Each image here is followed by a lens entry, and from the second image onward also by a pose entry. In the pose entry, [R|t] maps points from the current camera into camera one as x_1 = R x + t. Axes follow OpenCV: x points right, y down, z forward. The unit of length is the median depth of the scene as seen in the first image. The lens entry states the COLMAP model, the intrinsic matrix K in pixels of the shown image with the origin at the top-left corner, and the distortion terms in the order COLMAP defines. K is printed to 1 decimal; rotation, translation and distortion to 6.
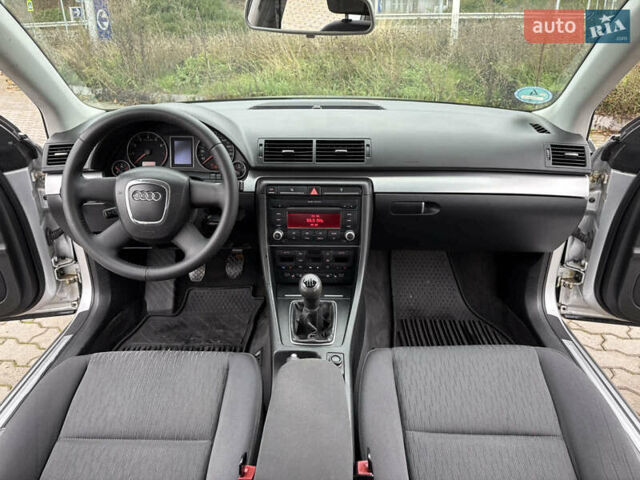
lens RADIAL K [[477.4, 0, 320.0], [0, 477.4, 240.0], [0, 0, 1]] dist [0.058279, -0.069829]
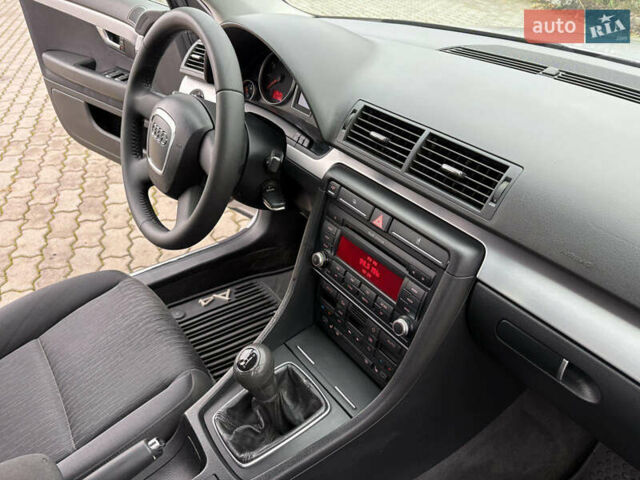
lens RADIAL K [[477.4, 0, 320.0], [0, 477.4, 240.0], [0, 0, 1]] dist [0.058279, -0.069829]
pose [[0.615500, 0.452878, -0.645028, 0.304826], [-0.352575, 0.890180, 0.288566, -0.213441], [0.704876, 0.049809, 0.707579, 0.561192]]
